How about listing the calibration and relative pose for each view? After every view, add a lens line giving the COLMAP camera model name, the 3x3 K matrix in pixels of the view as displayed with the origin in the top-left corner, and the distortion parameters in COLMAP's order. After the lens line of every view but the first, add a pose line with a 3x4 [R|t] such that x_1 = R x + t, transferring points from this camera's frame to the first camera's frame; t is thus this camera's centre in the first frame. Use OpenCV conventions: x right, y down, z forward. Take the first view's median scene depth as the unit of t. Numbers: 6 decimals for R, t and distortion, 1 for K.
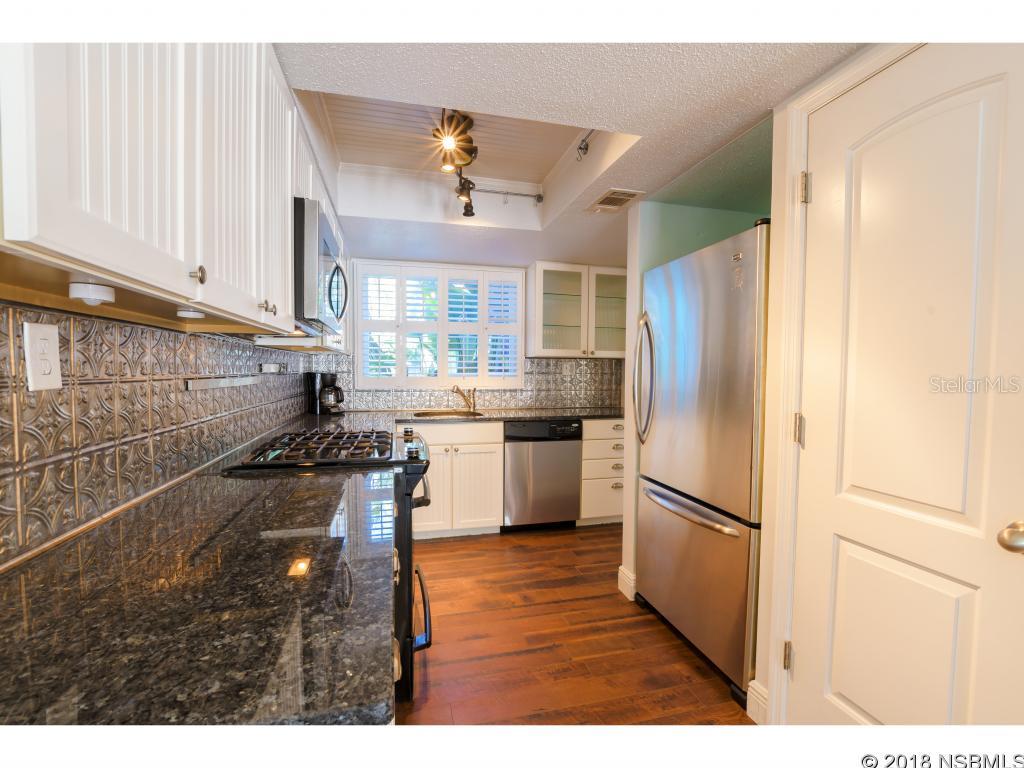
lens RADIAL K [[469.6, 0, 507.4], [0, 469.6, 388.5], [0, 0, 1]] dist [-0.026677, 0.002816]
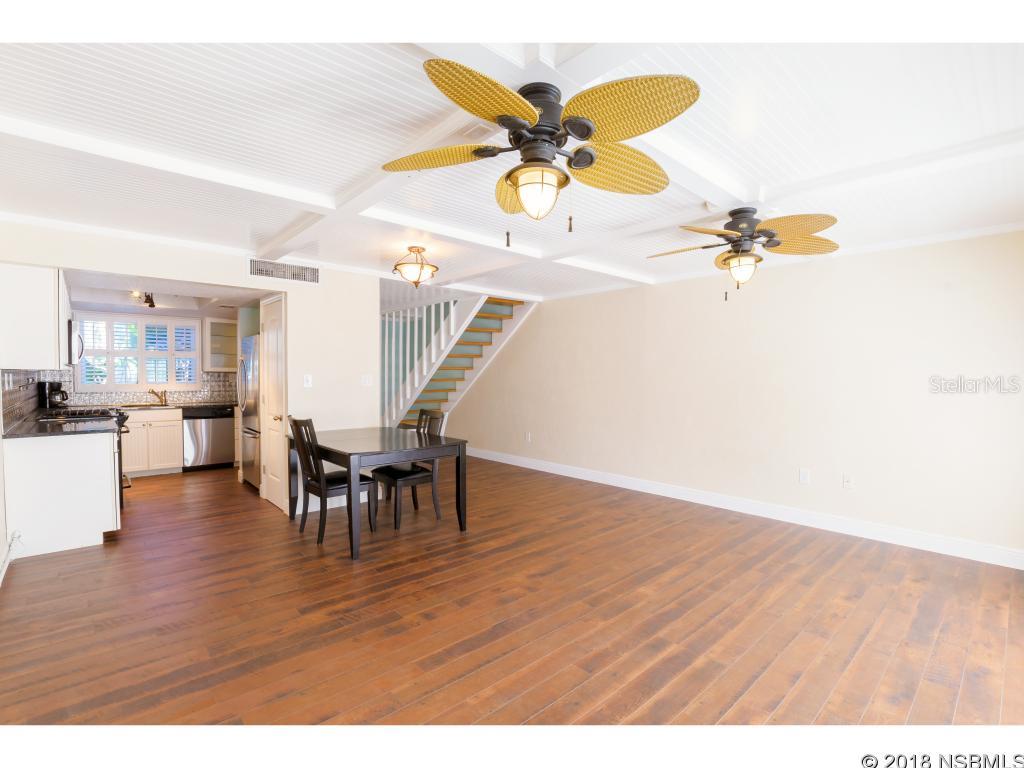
lens RADIAL K [[469.6, 0, 510.1], [0, 469.6, 389.8], [0, 0, 1]] dist [-0.026677, 0.002816]
pose [[0.883294, -0.016274, 0.468537, 0.360778], [0.021925, 0.999738, -0.006609, 0.052225], [-0.468306, 0.016110, 0.883419, -1.557819]]
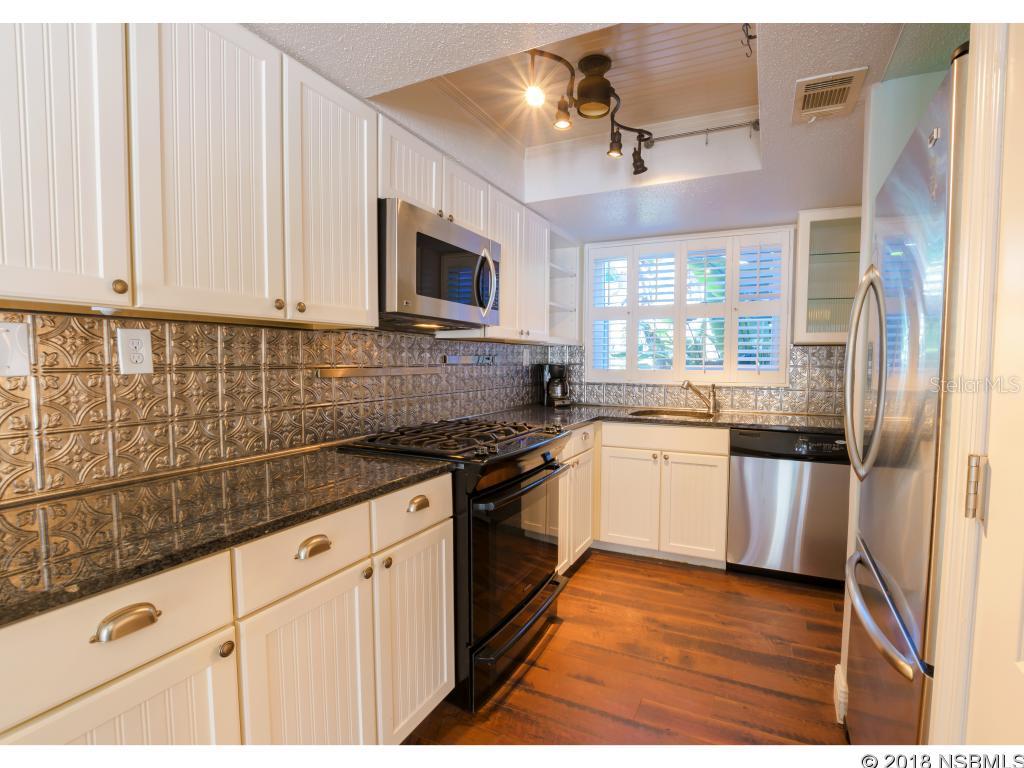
lens RADIAL K [[499.9, 0, 535.6], [0, 499.9, 389.8], [0, 0, 1]] dist [-0.024667, -0.001944]
pose [[0.768260, 0.035304, -0.639164, 0.354355], [-0.025776, 0.999374, 0.024218, -0.006069], [0.639619, -0.002130, 0.768689, 0.218864]]
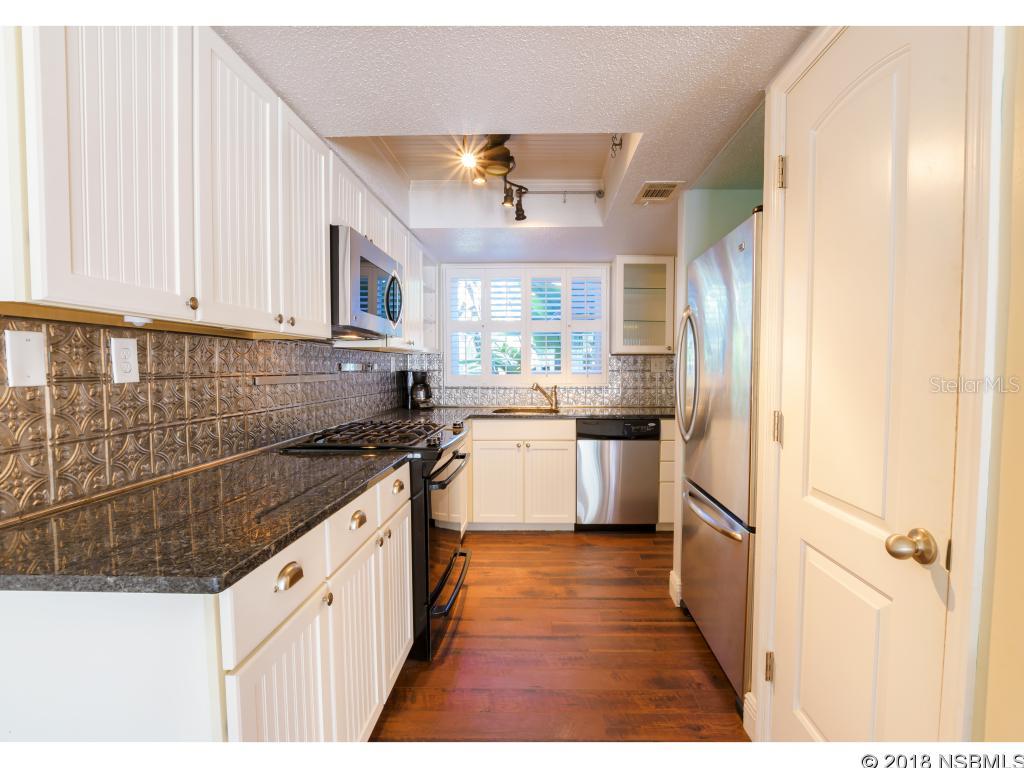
lens RADIAL K [[499.9, 0, 530.9], [0, 499.9, 388.9], [0, 0, 1]] dist [-0.024667, -0.001944]
pose [[0.963045, 0.005210, -0.269289, 0.245511], [-0.004491, 0.999985, 0.003287, 0.004174], [0.269302, -0.001956, 0.963054, -0.064552]]
